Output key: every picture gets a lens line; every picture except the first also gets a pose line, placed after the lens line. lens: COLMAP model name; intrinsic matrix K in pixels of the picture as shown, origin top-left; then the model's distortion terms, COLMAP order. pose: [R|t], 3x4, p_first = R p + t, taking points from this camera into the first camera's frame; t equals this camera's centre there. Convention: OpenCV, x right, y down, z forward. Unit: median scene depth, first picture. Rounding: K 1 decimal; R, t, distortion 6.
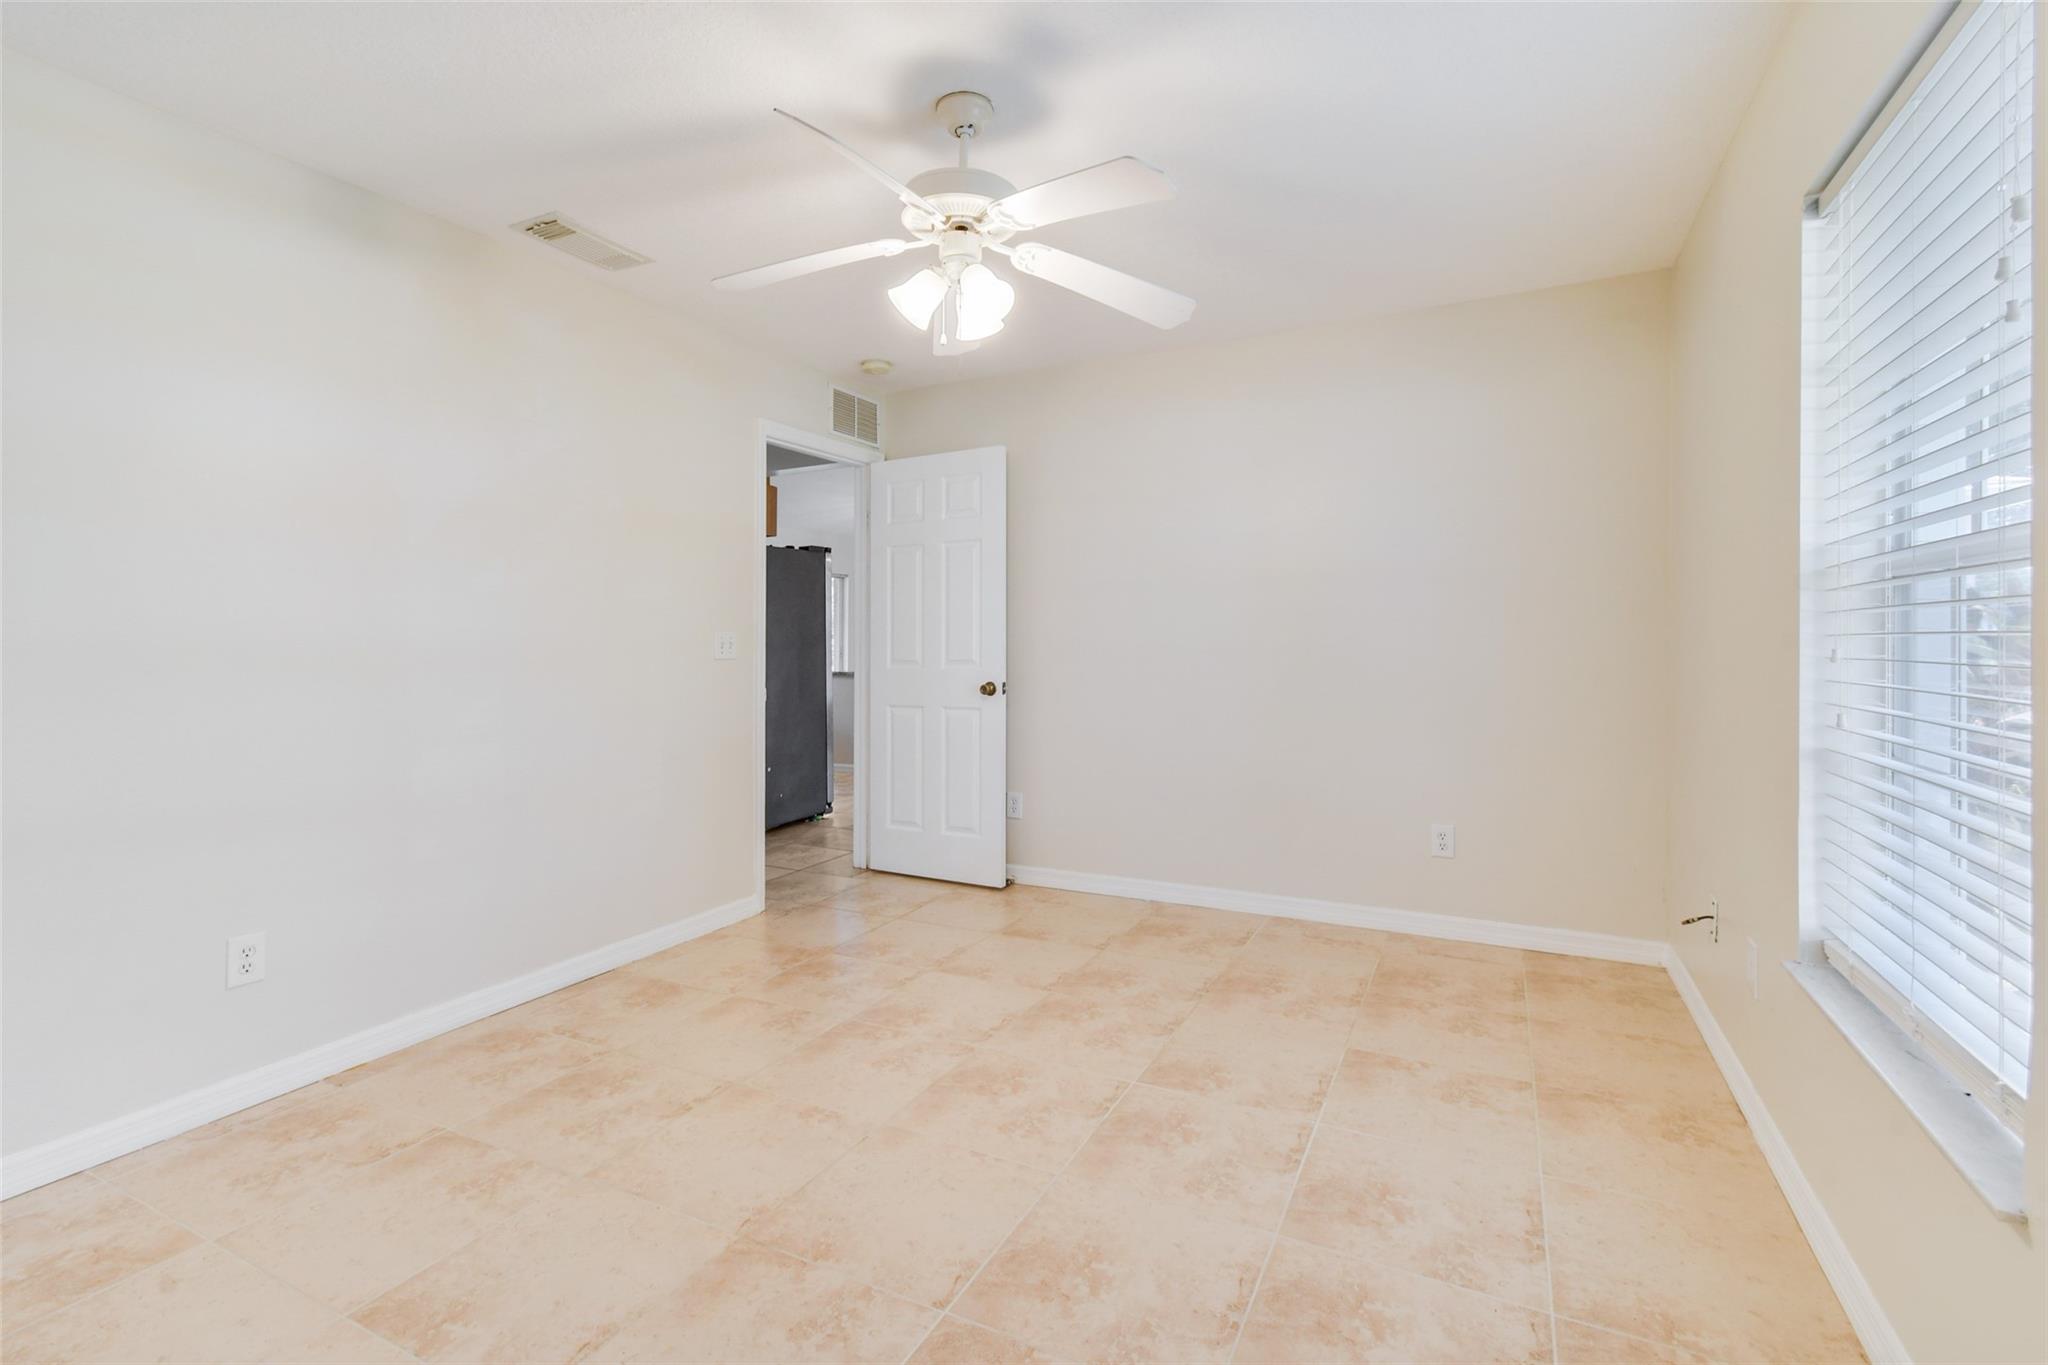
lens RADIAL K [[901.6, 0, 1030.4], [0, 901.6, 673.1], [0, 0, 1]] dist [0.000094, -0.000984]
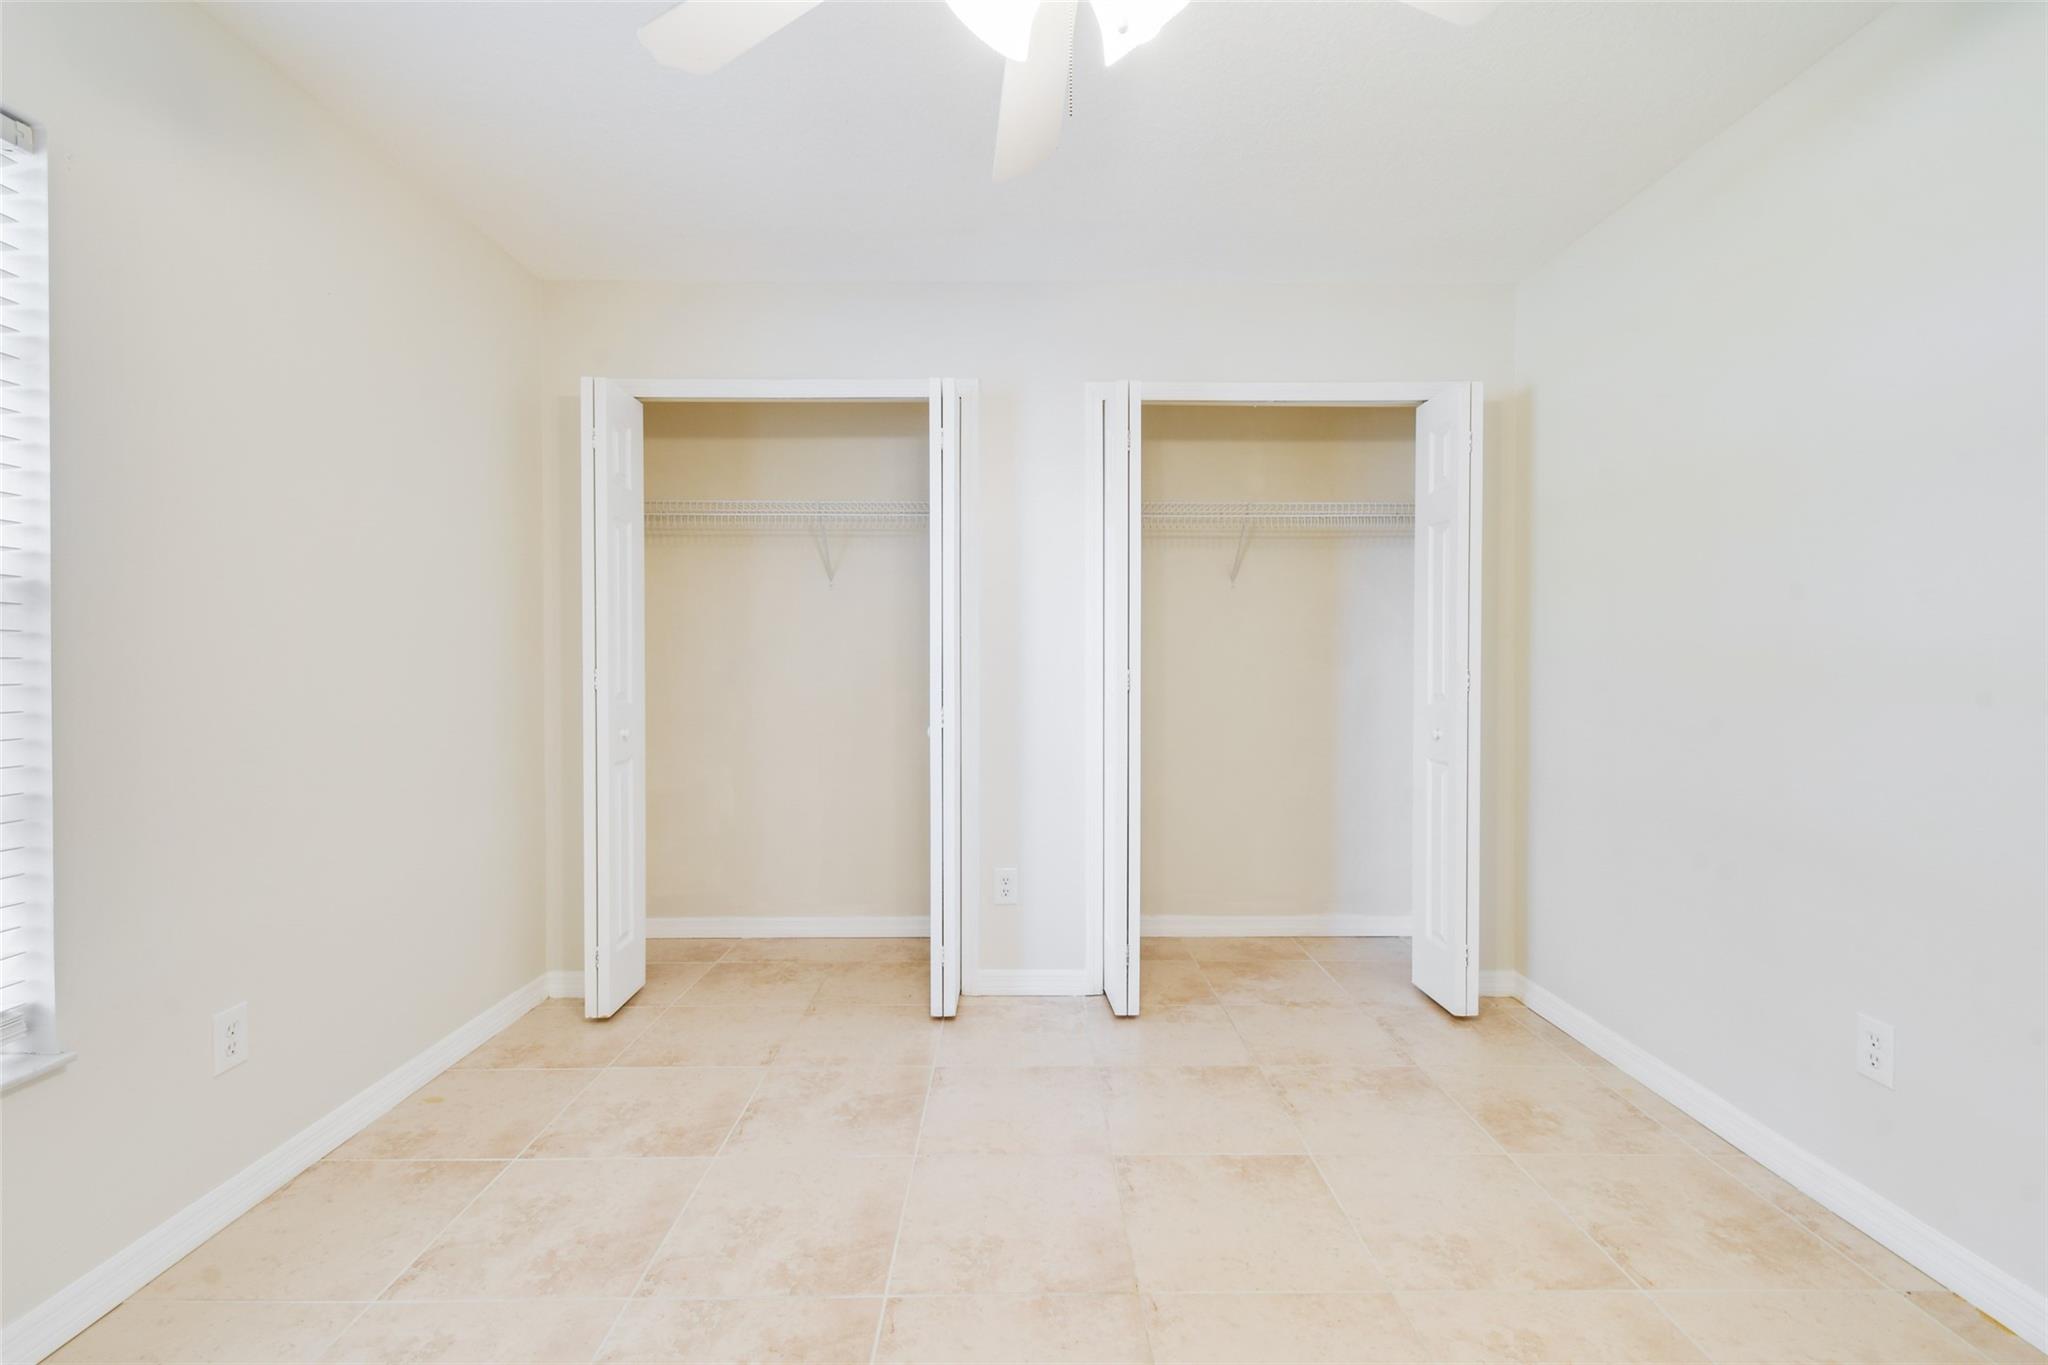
lens RADIAL K [[897.7, 0, 1018.6], [0, 897.7, 669.9], [0, 0, 1]] dist [0.002150, 0.000384]
pose [[-0.890441, 0.014393, -0.454871, 0.165300], [-0.006226, 0.999021, 0.043798, -0.050918], [0.455056, 0.041831, -0.889480, 1.388484]]
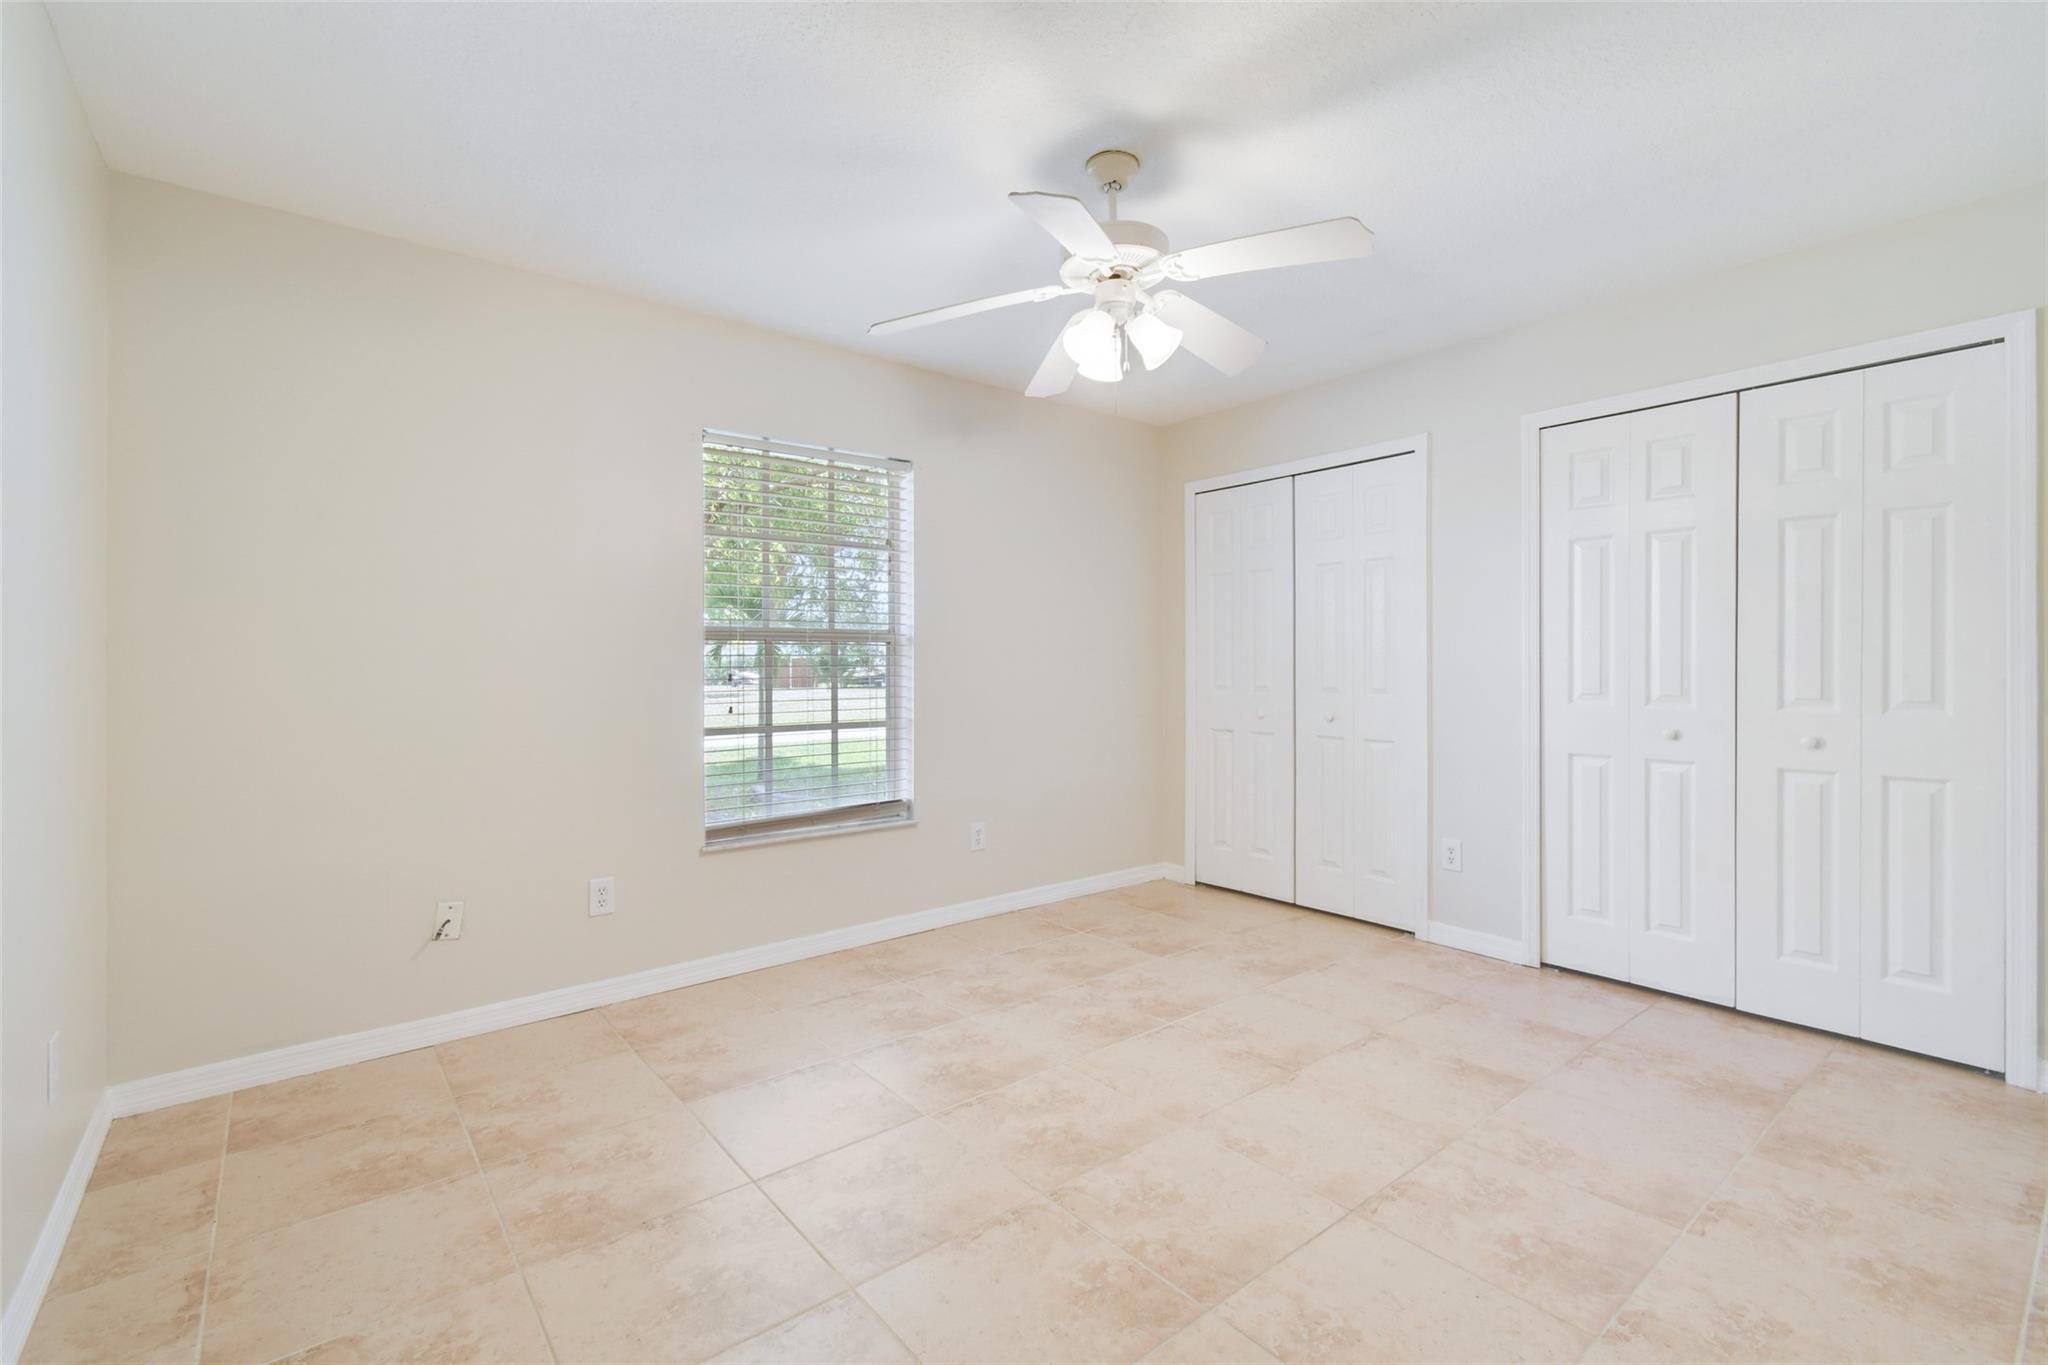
lens RADIAL K [[901.6, 0, 1030.4], [0, 901.6, 673.1], [0, 0, 1]] dist [0.000094, -0.000984]
pose [[-0.911120, 0.011161, 0.411991, -0.430733], [0.027886, 0.999012, 0.034607, -0.066506], [-0.411198, 0.043020, -0.910531, 1.965309]]
